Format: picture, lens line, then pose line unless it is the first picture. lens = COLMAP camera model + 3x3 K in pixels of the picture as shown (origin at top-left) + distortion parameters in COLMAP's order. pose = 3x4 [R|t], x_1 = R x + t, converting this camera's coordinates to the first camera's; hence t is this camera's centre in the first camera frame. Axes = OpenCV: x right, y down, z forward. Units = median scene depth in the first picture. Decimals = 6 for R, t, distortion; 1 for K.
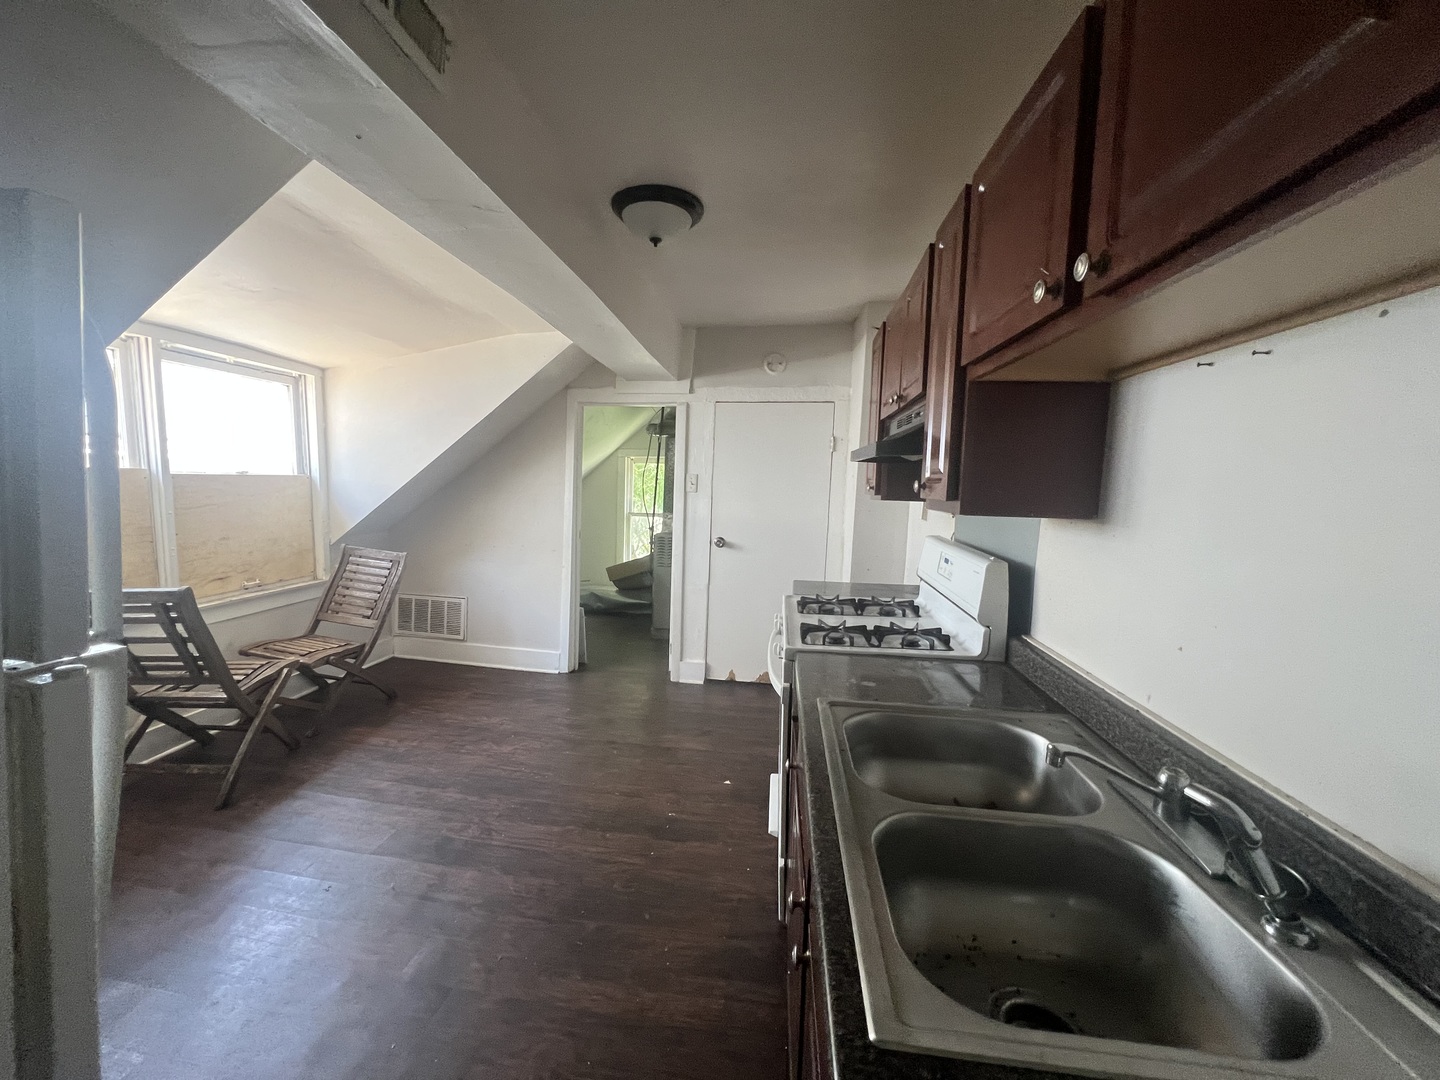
lens RADIAL K [[573.5, 0, 718.5], [0, 573.5, 536.8], [0, 0, 1]] dist [0.001416, 0.000796]
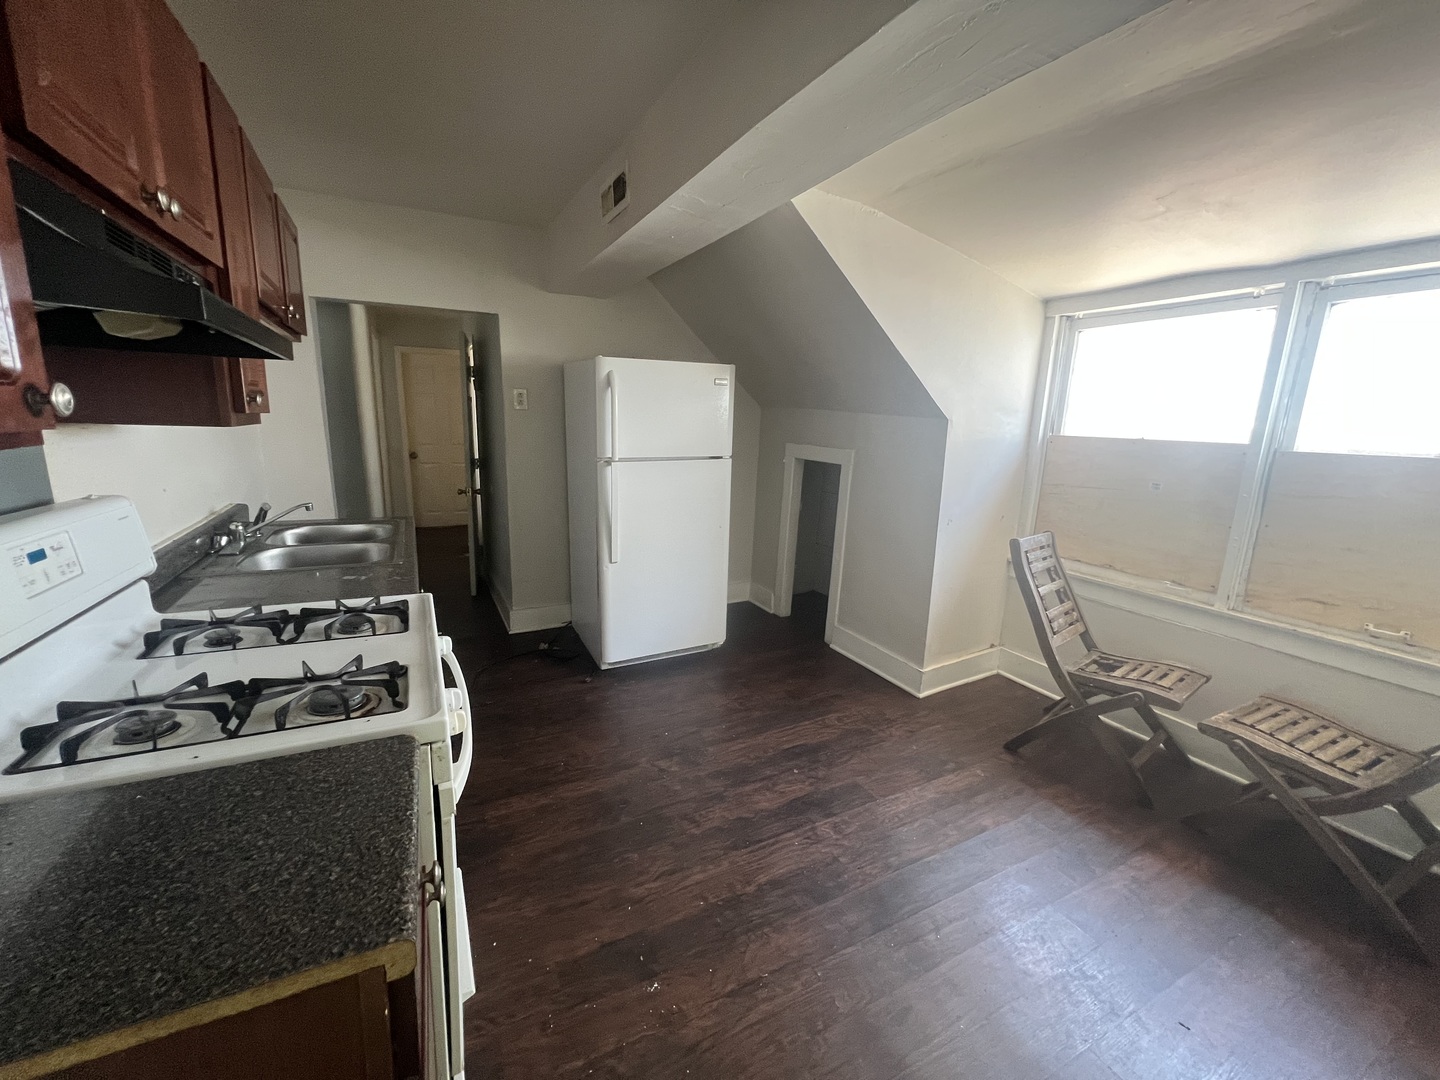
lens RADIAL K [[583.4, 0, 703.2], [0, 583.4, 524.1], [0, 0, 1]] dist [0.000697, 0.000212]
pose [[-0.836078, 0.039433, -0.547192, 0.206979], [-0.118076, 0.961104, 0.249676, -0.144326], [0.535754, 0.273359, -0.798901, 1.532294]]
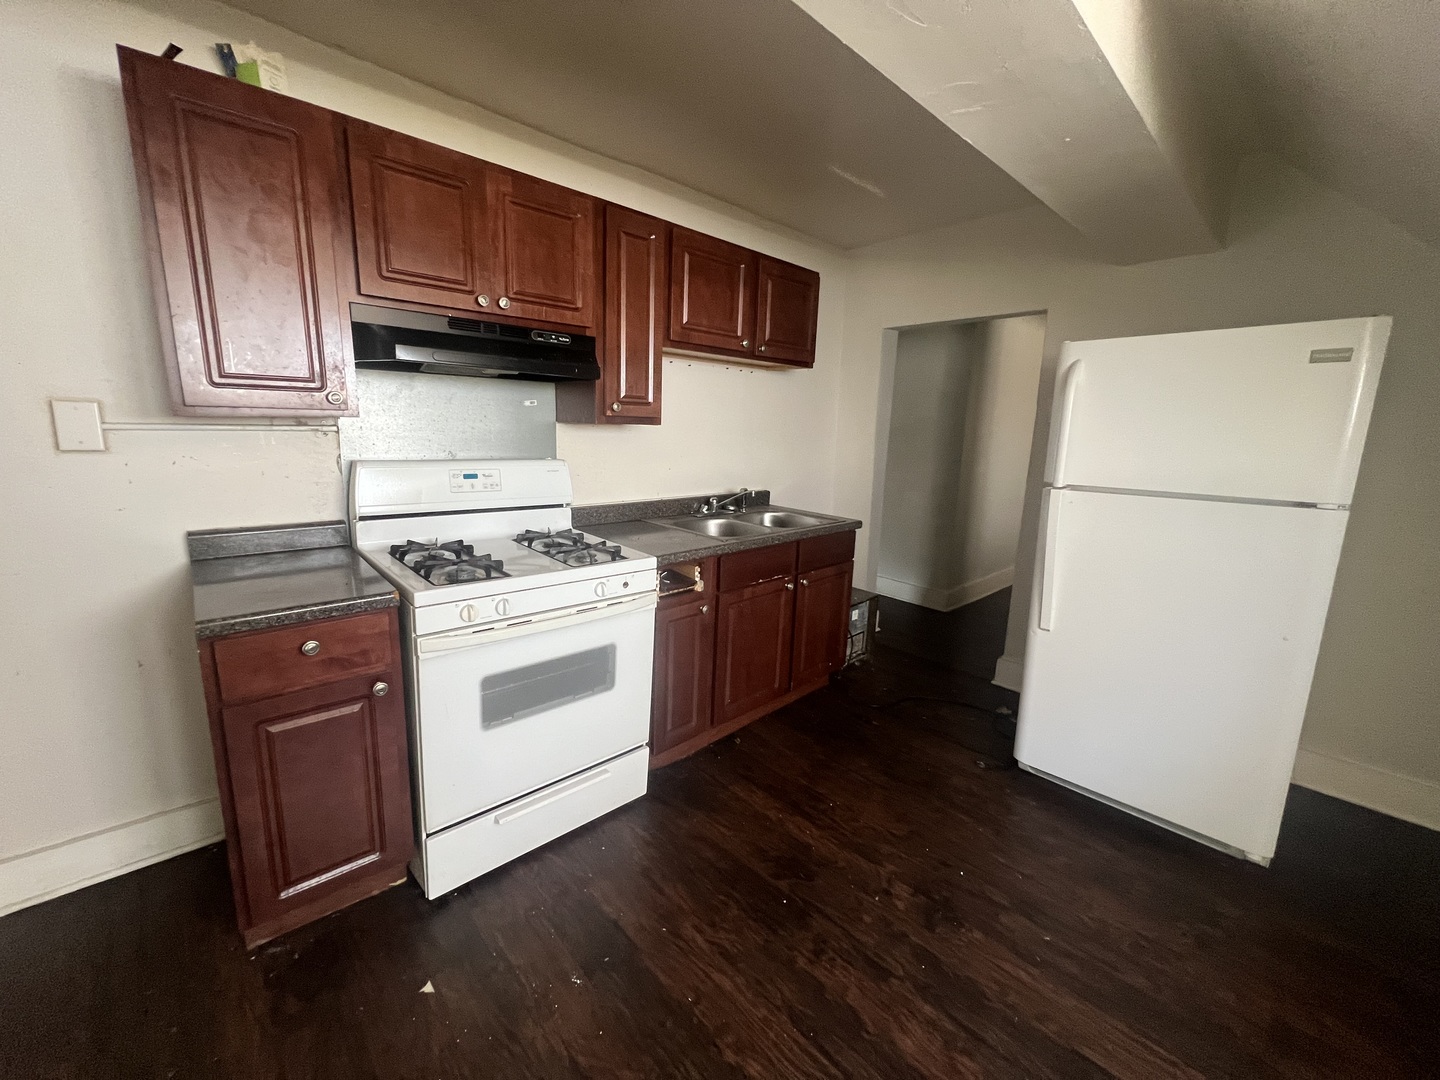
lens RADIAL K [[573.5, 0, 718.5], [0, 573.5, 536.8], [0, 0, 1]] dist [0.001416, 0.000796]
pose [[-0.761176, -0.180460, 0.622933, -0.529648], [0.017592, 0.954409, 0.297982, -0.136594], [-0.648307, 0.237775, -0.723299, 1.361120]]
